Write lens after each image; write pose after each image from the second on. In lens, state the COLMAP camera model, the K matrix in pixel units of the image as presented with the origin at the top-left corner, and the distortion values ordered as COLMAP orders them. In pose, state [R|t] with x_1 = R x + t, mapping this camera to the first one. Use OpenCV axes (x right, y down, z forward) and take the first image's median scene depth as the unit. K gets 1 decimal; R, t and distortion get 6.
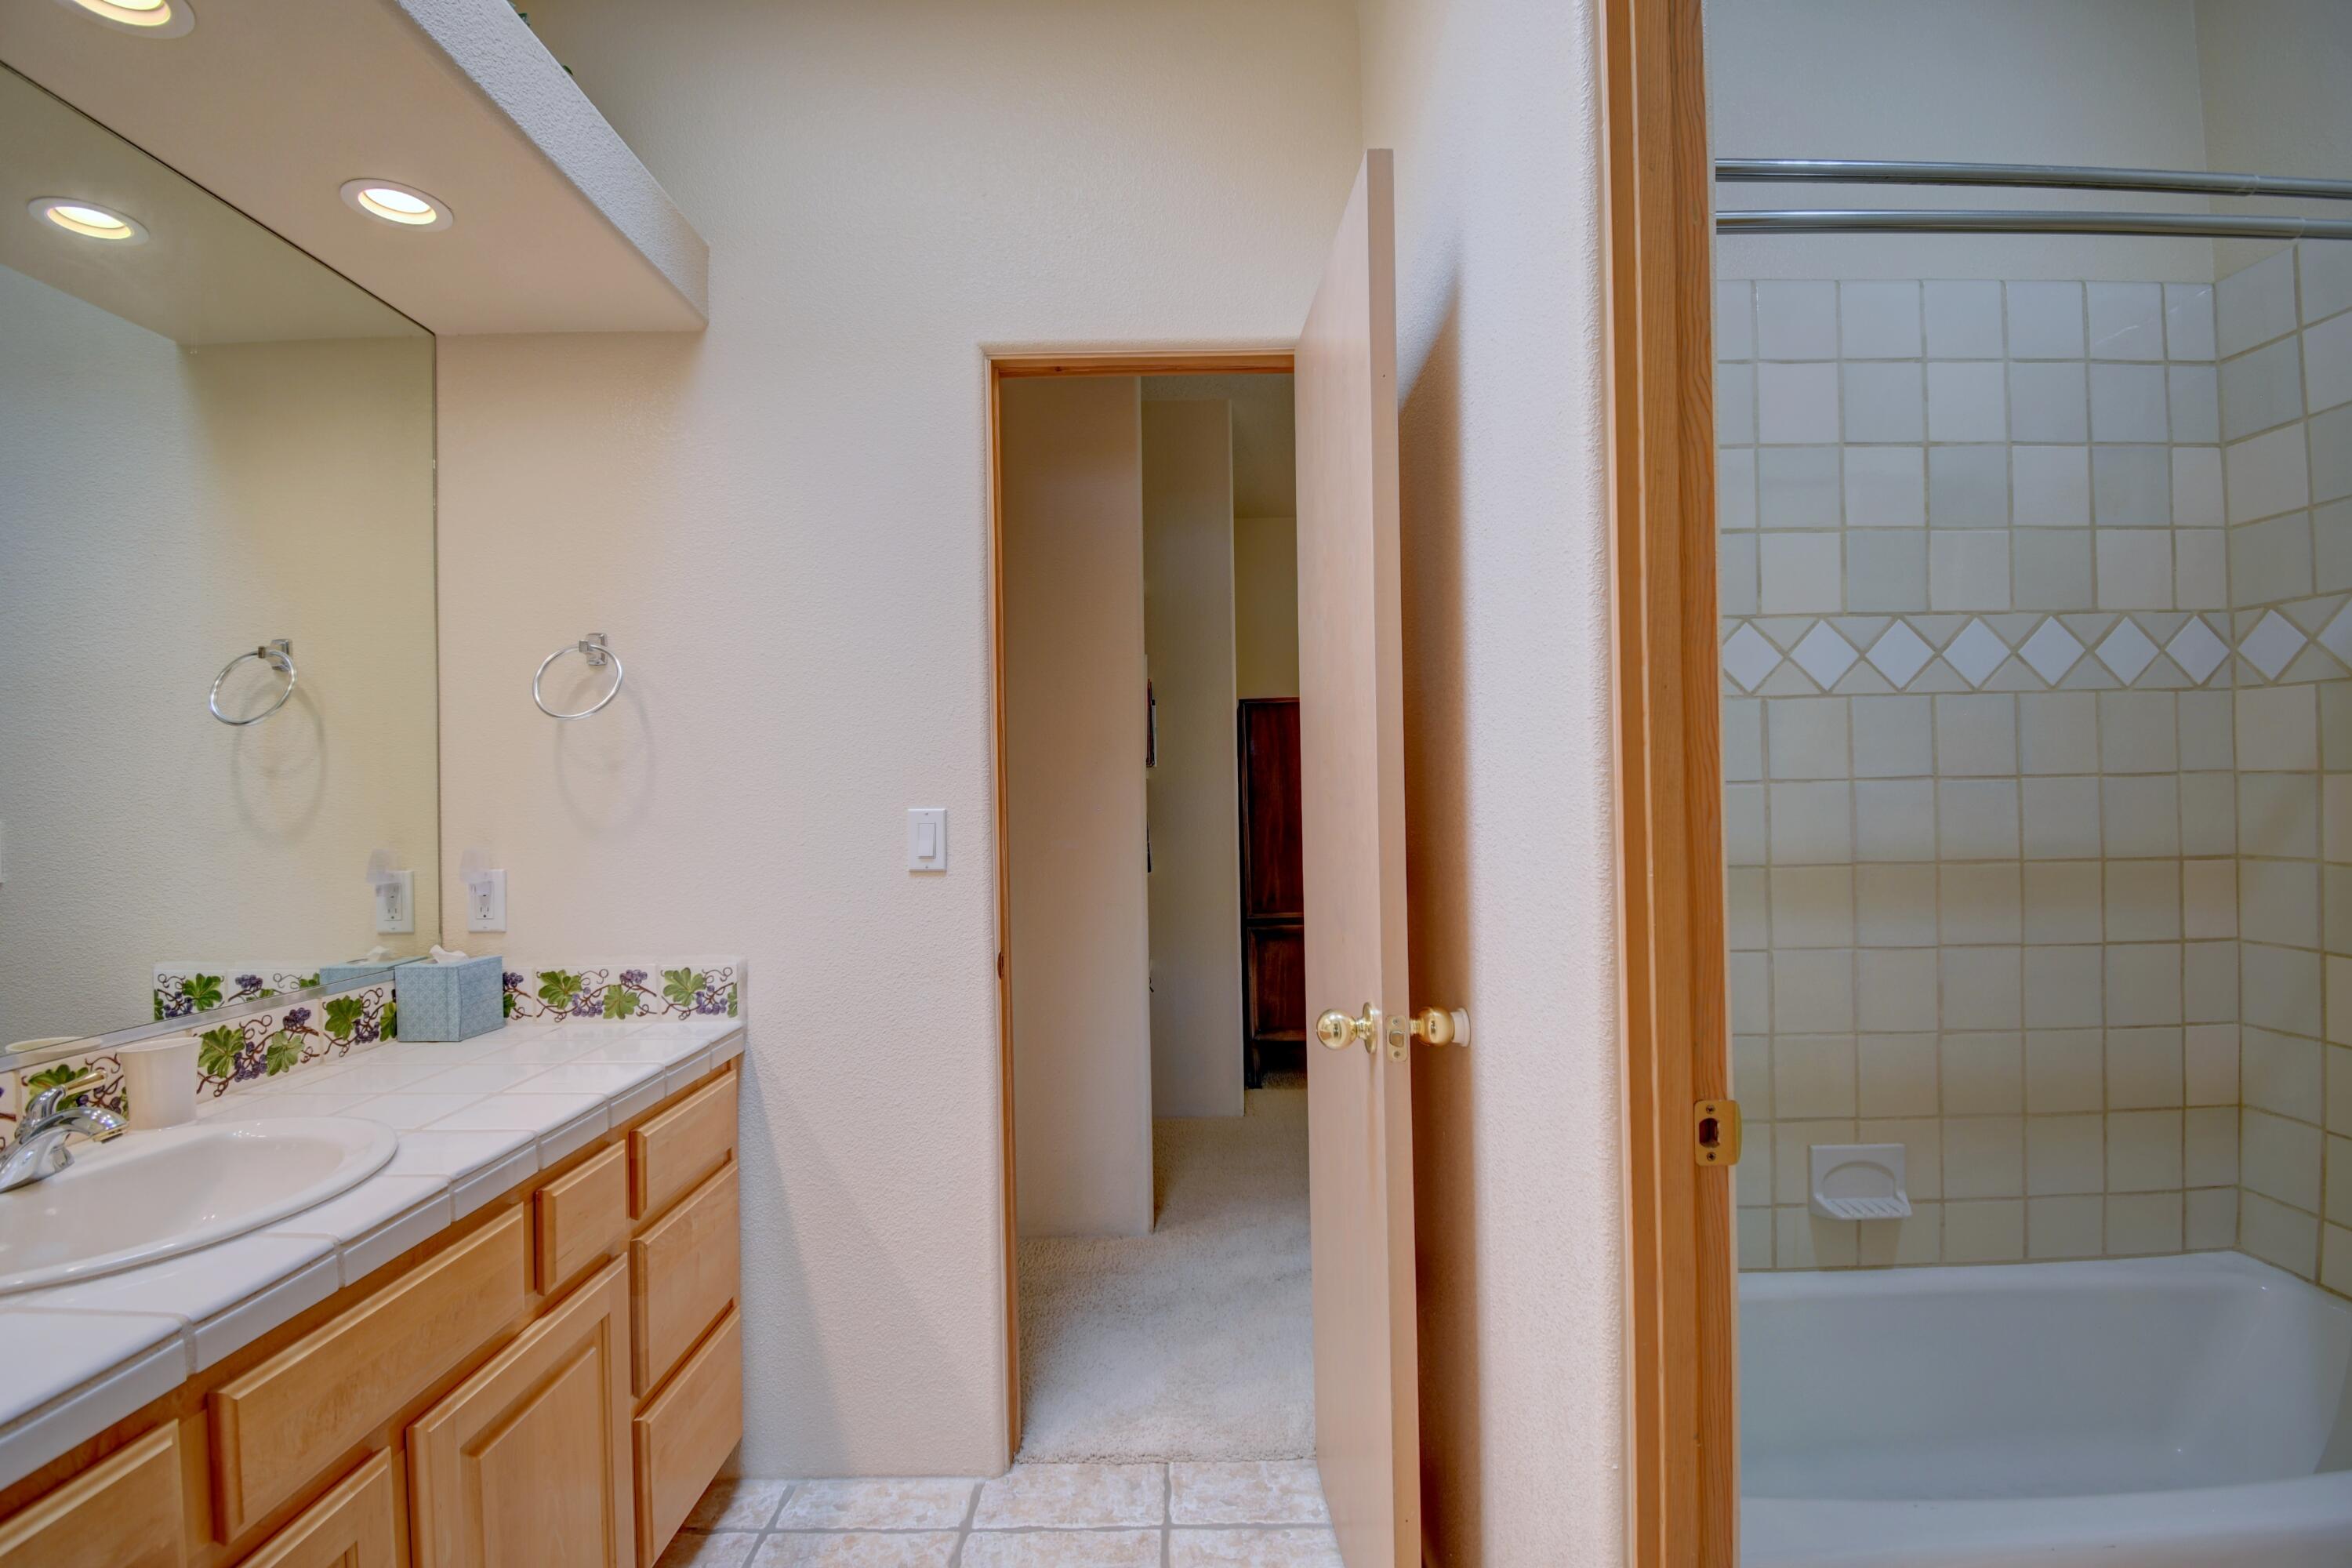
lens RADIAL K [[1046.5, 0, 1177.1], [0, 1046.5, 789.0], [0, 0, 1]] dist [0.001054, 0.000018]
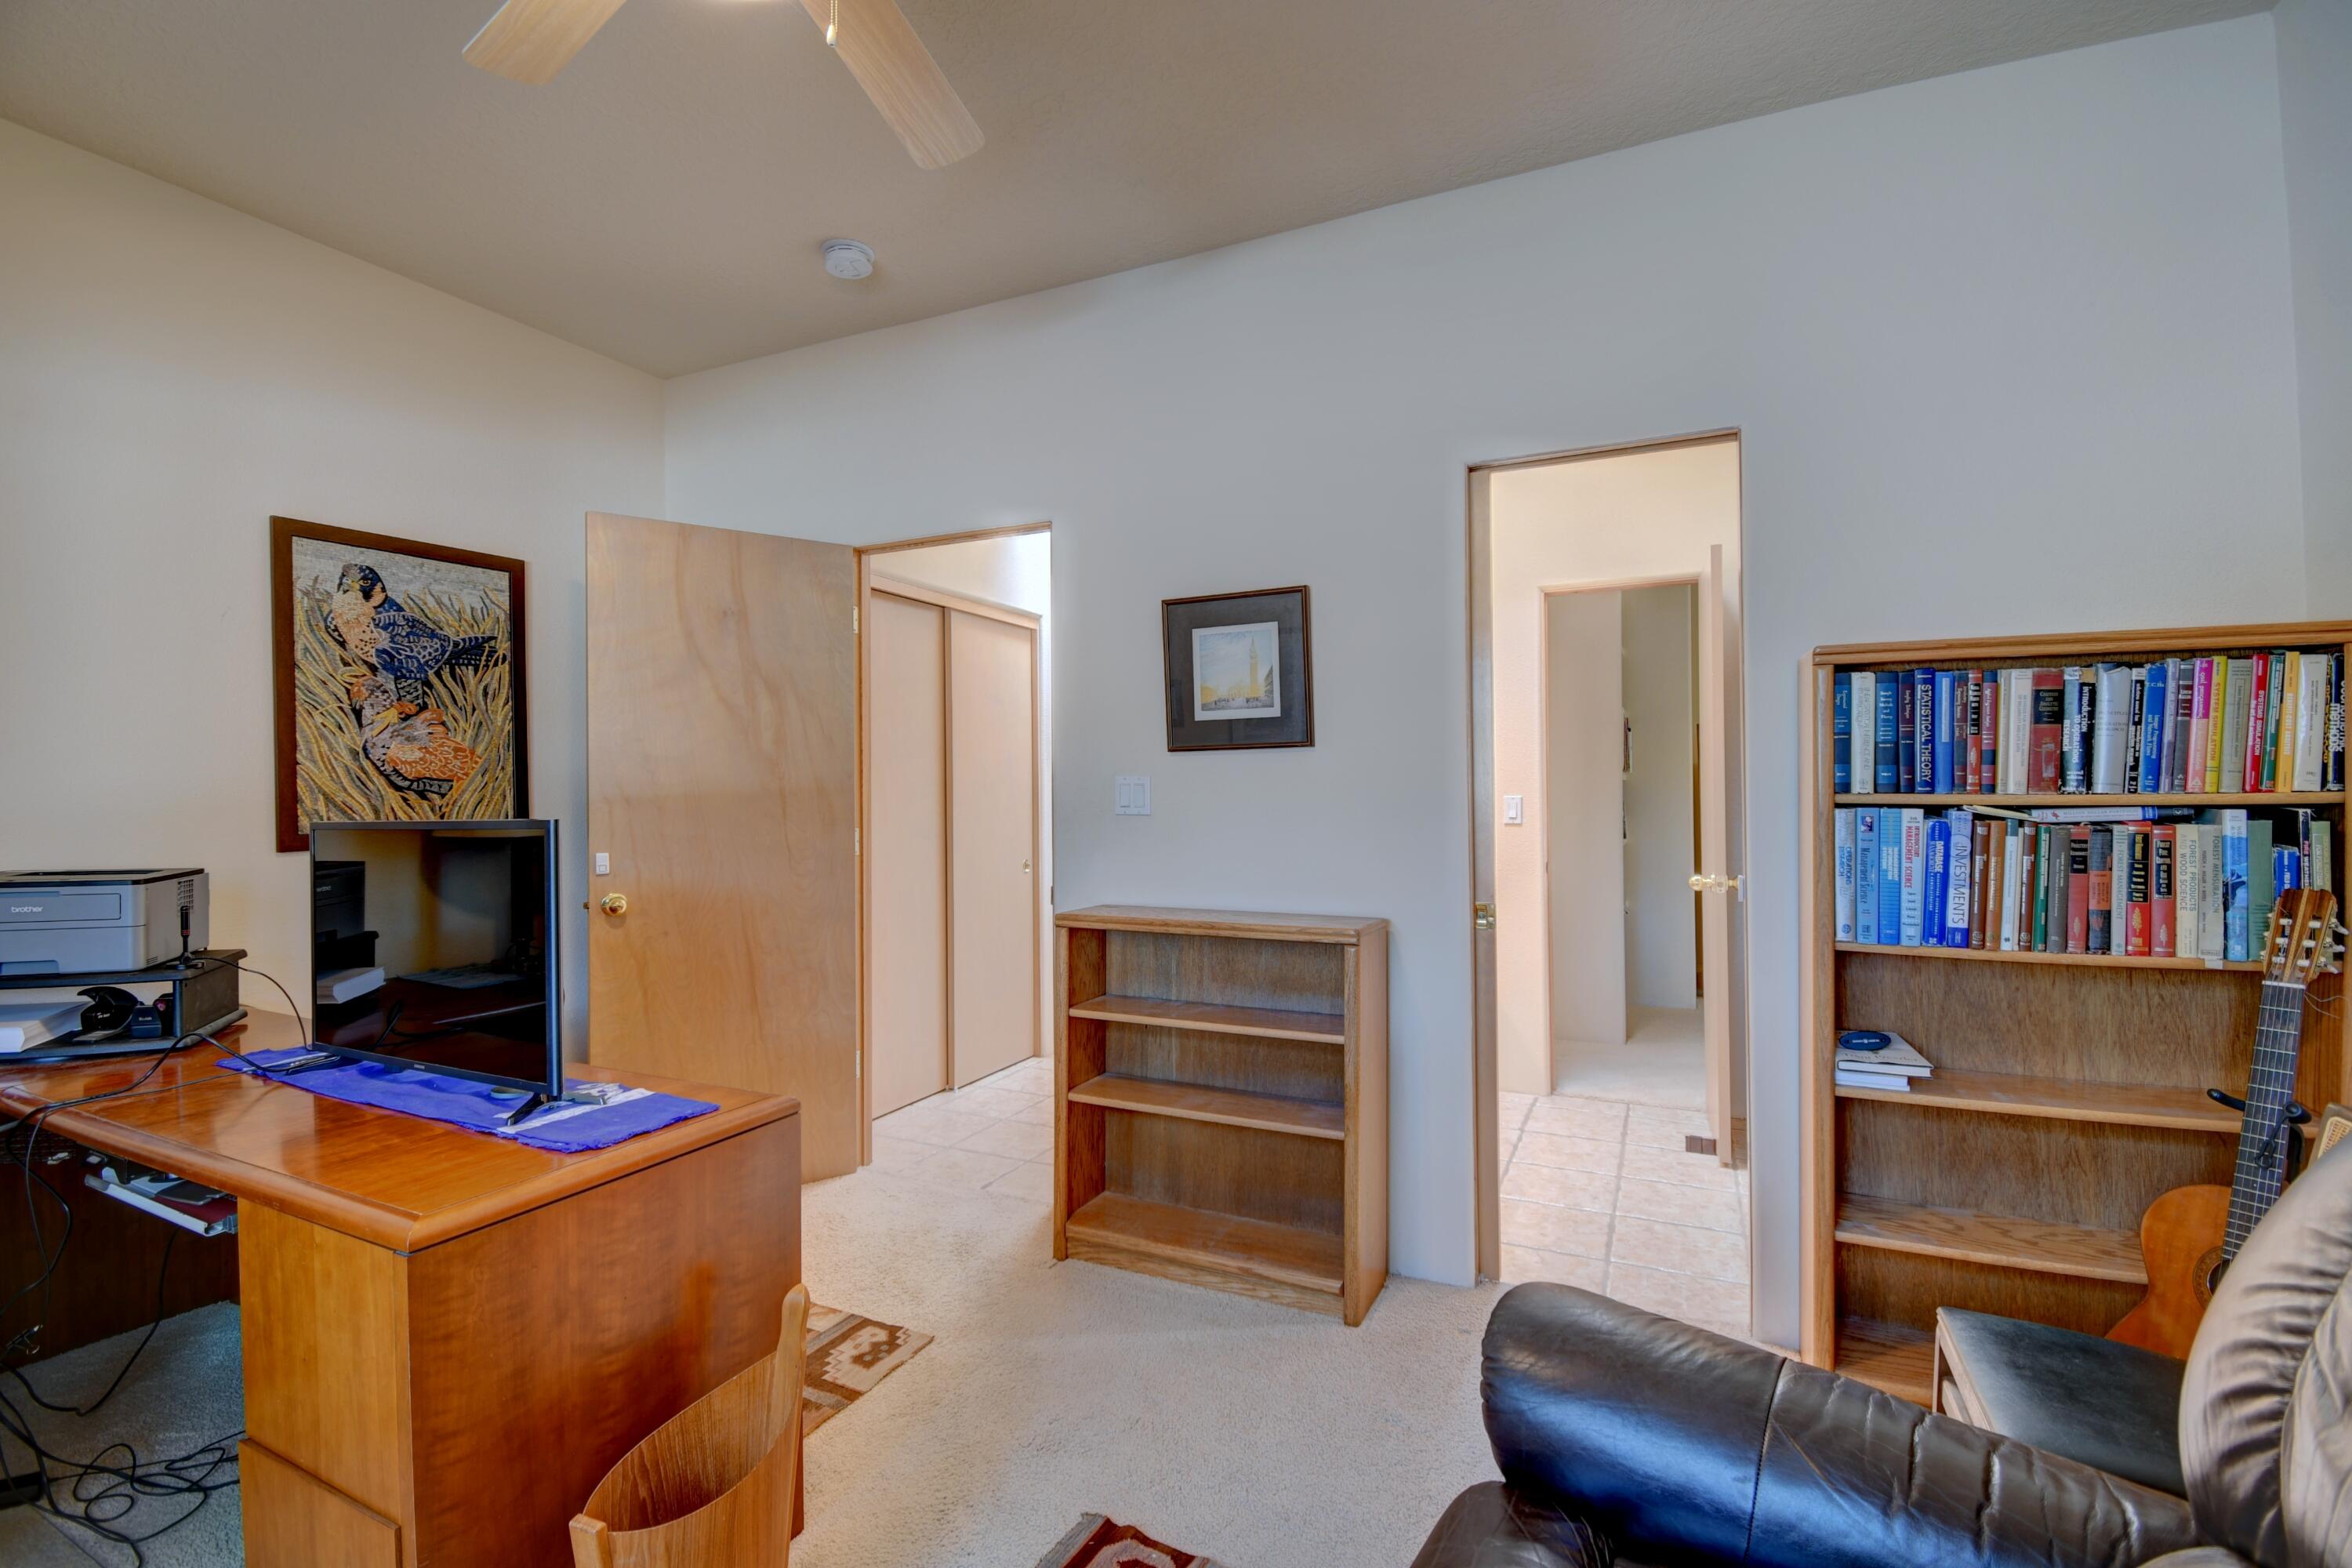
lens RADIAL K [[1046.5, 0, 1162.3], [0, 1046.5, 793.0], [0, 0, 1]] dist [0.001054, 0.000018]
pose [[0.900662, 0.006668, -0.434469, 0.056584], [-0.002208, 0.999940, 0.010768, -0.013688], [0.434514, -0.008739, 0.900623, -1.304487]]
